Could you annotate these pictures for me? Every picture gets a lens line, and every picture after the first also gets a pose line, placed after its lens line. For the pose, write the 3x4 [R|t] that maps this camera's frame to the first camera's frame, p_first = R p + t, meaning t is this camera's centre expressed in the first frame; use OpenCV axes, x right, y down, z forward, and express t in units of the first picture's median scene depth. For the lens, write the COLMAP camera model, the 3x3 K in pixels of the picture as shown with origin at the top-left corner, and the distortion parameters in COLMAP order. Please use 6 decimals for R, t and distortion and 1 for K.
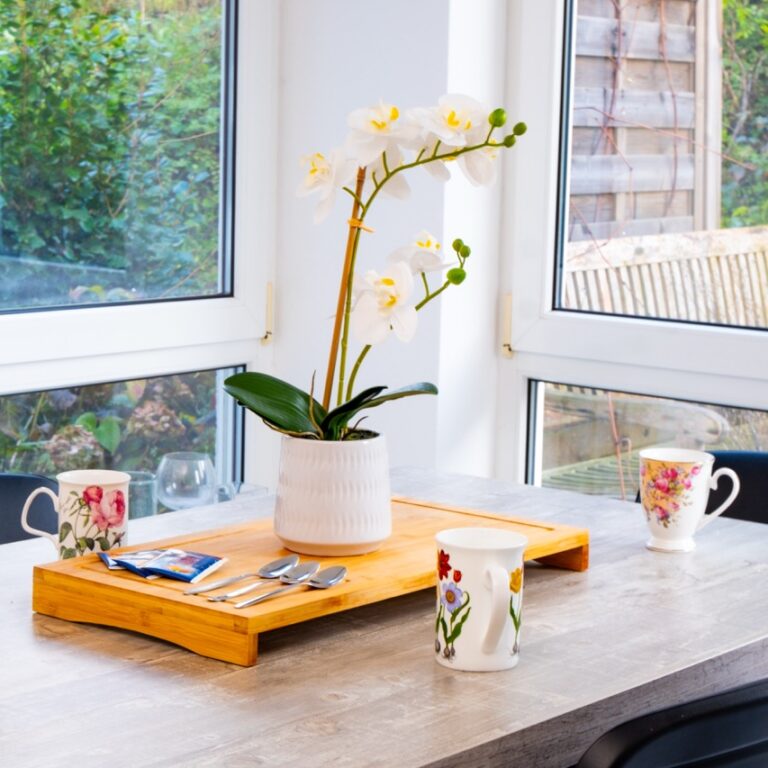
lens RADIAL K [[2105.6, 0, 384.5], [0, 2105.6, 383.2], [0, 0, 1]] dist [-0.022570, 0.000000]
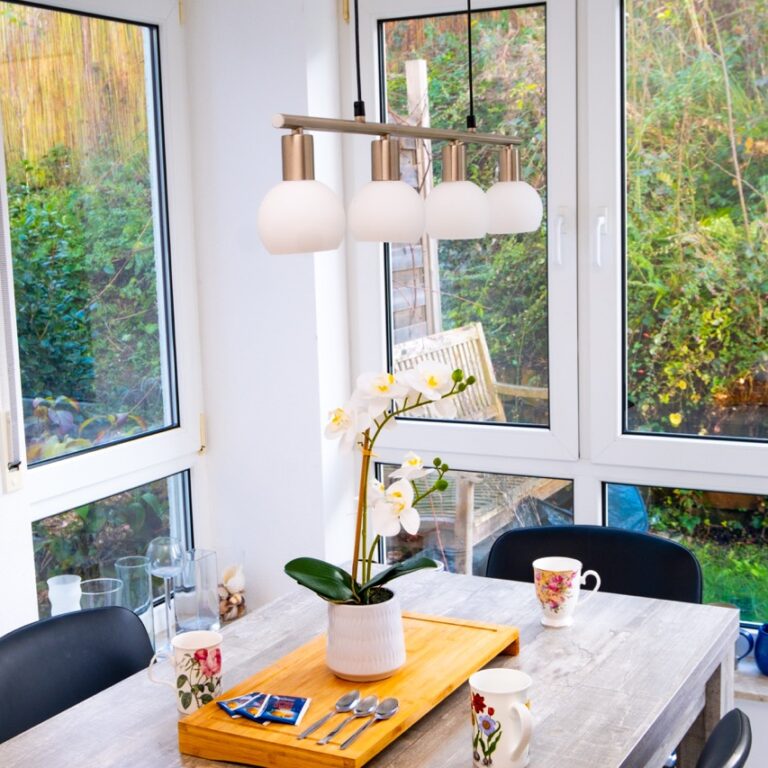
lens RADIAL K [[1285.0, 0, 383.3], [0, 1285.0, 386.1], [0, 0, 1]] dist [-0.012897, 0.000000]
pose [[0.981860, -0.082645, 0.170647, -0.150402], [0.080627, 0.996568, 0.018737, -0.136795], [-0.171610, -0.004638, 0.985154, 0.111130]]
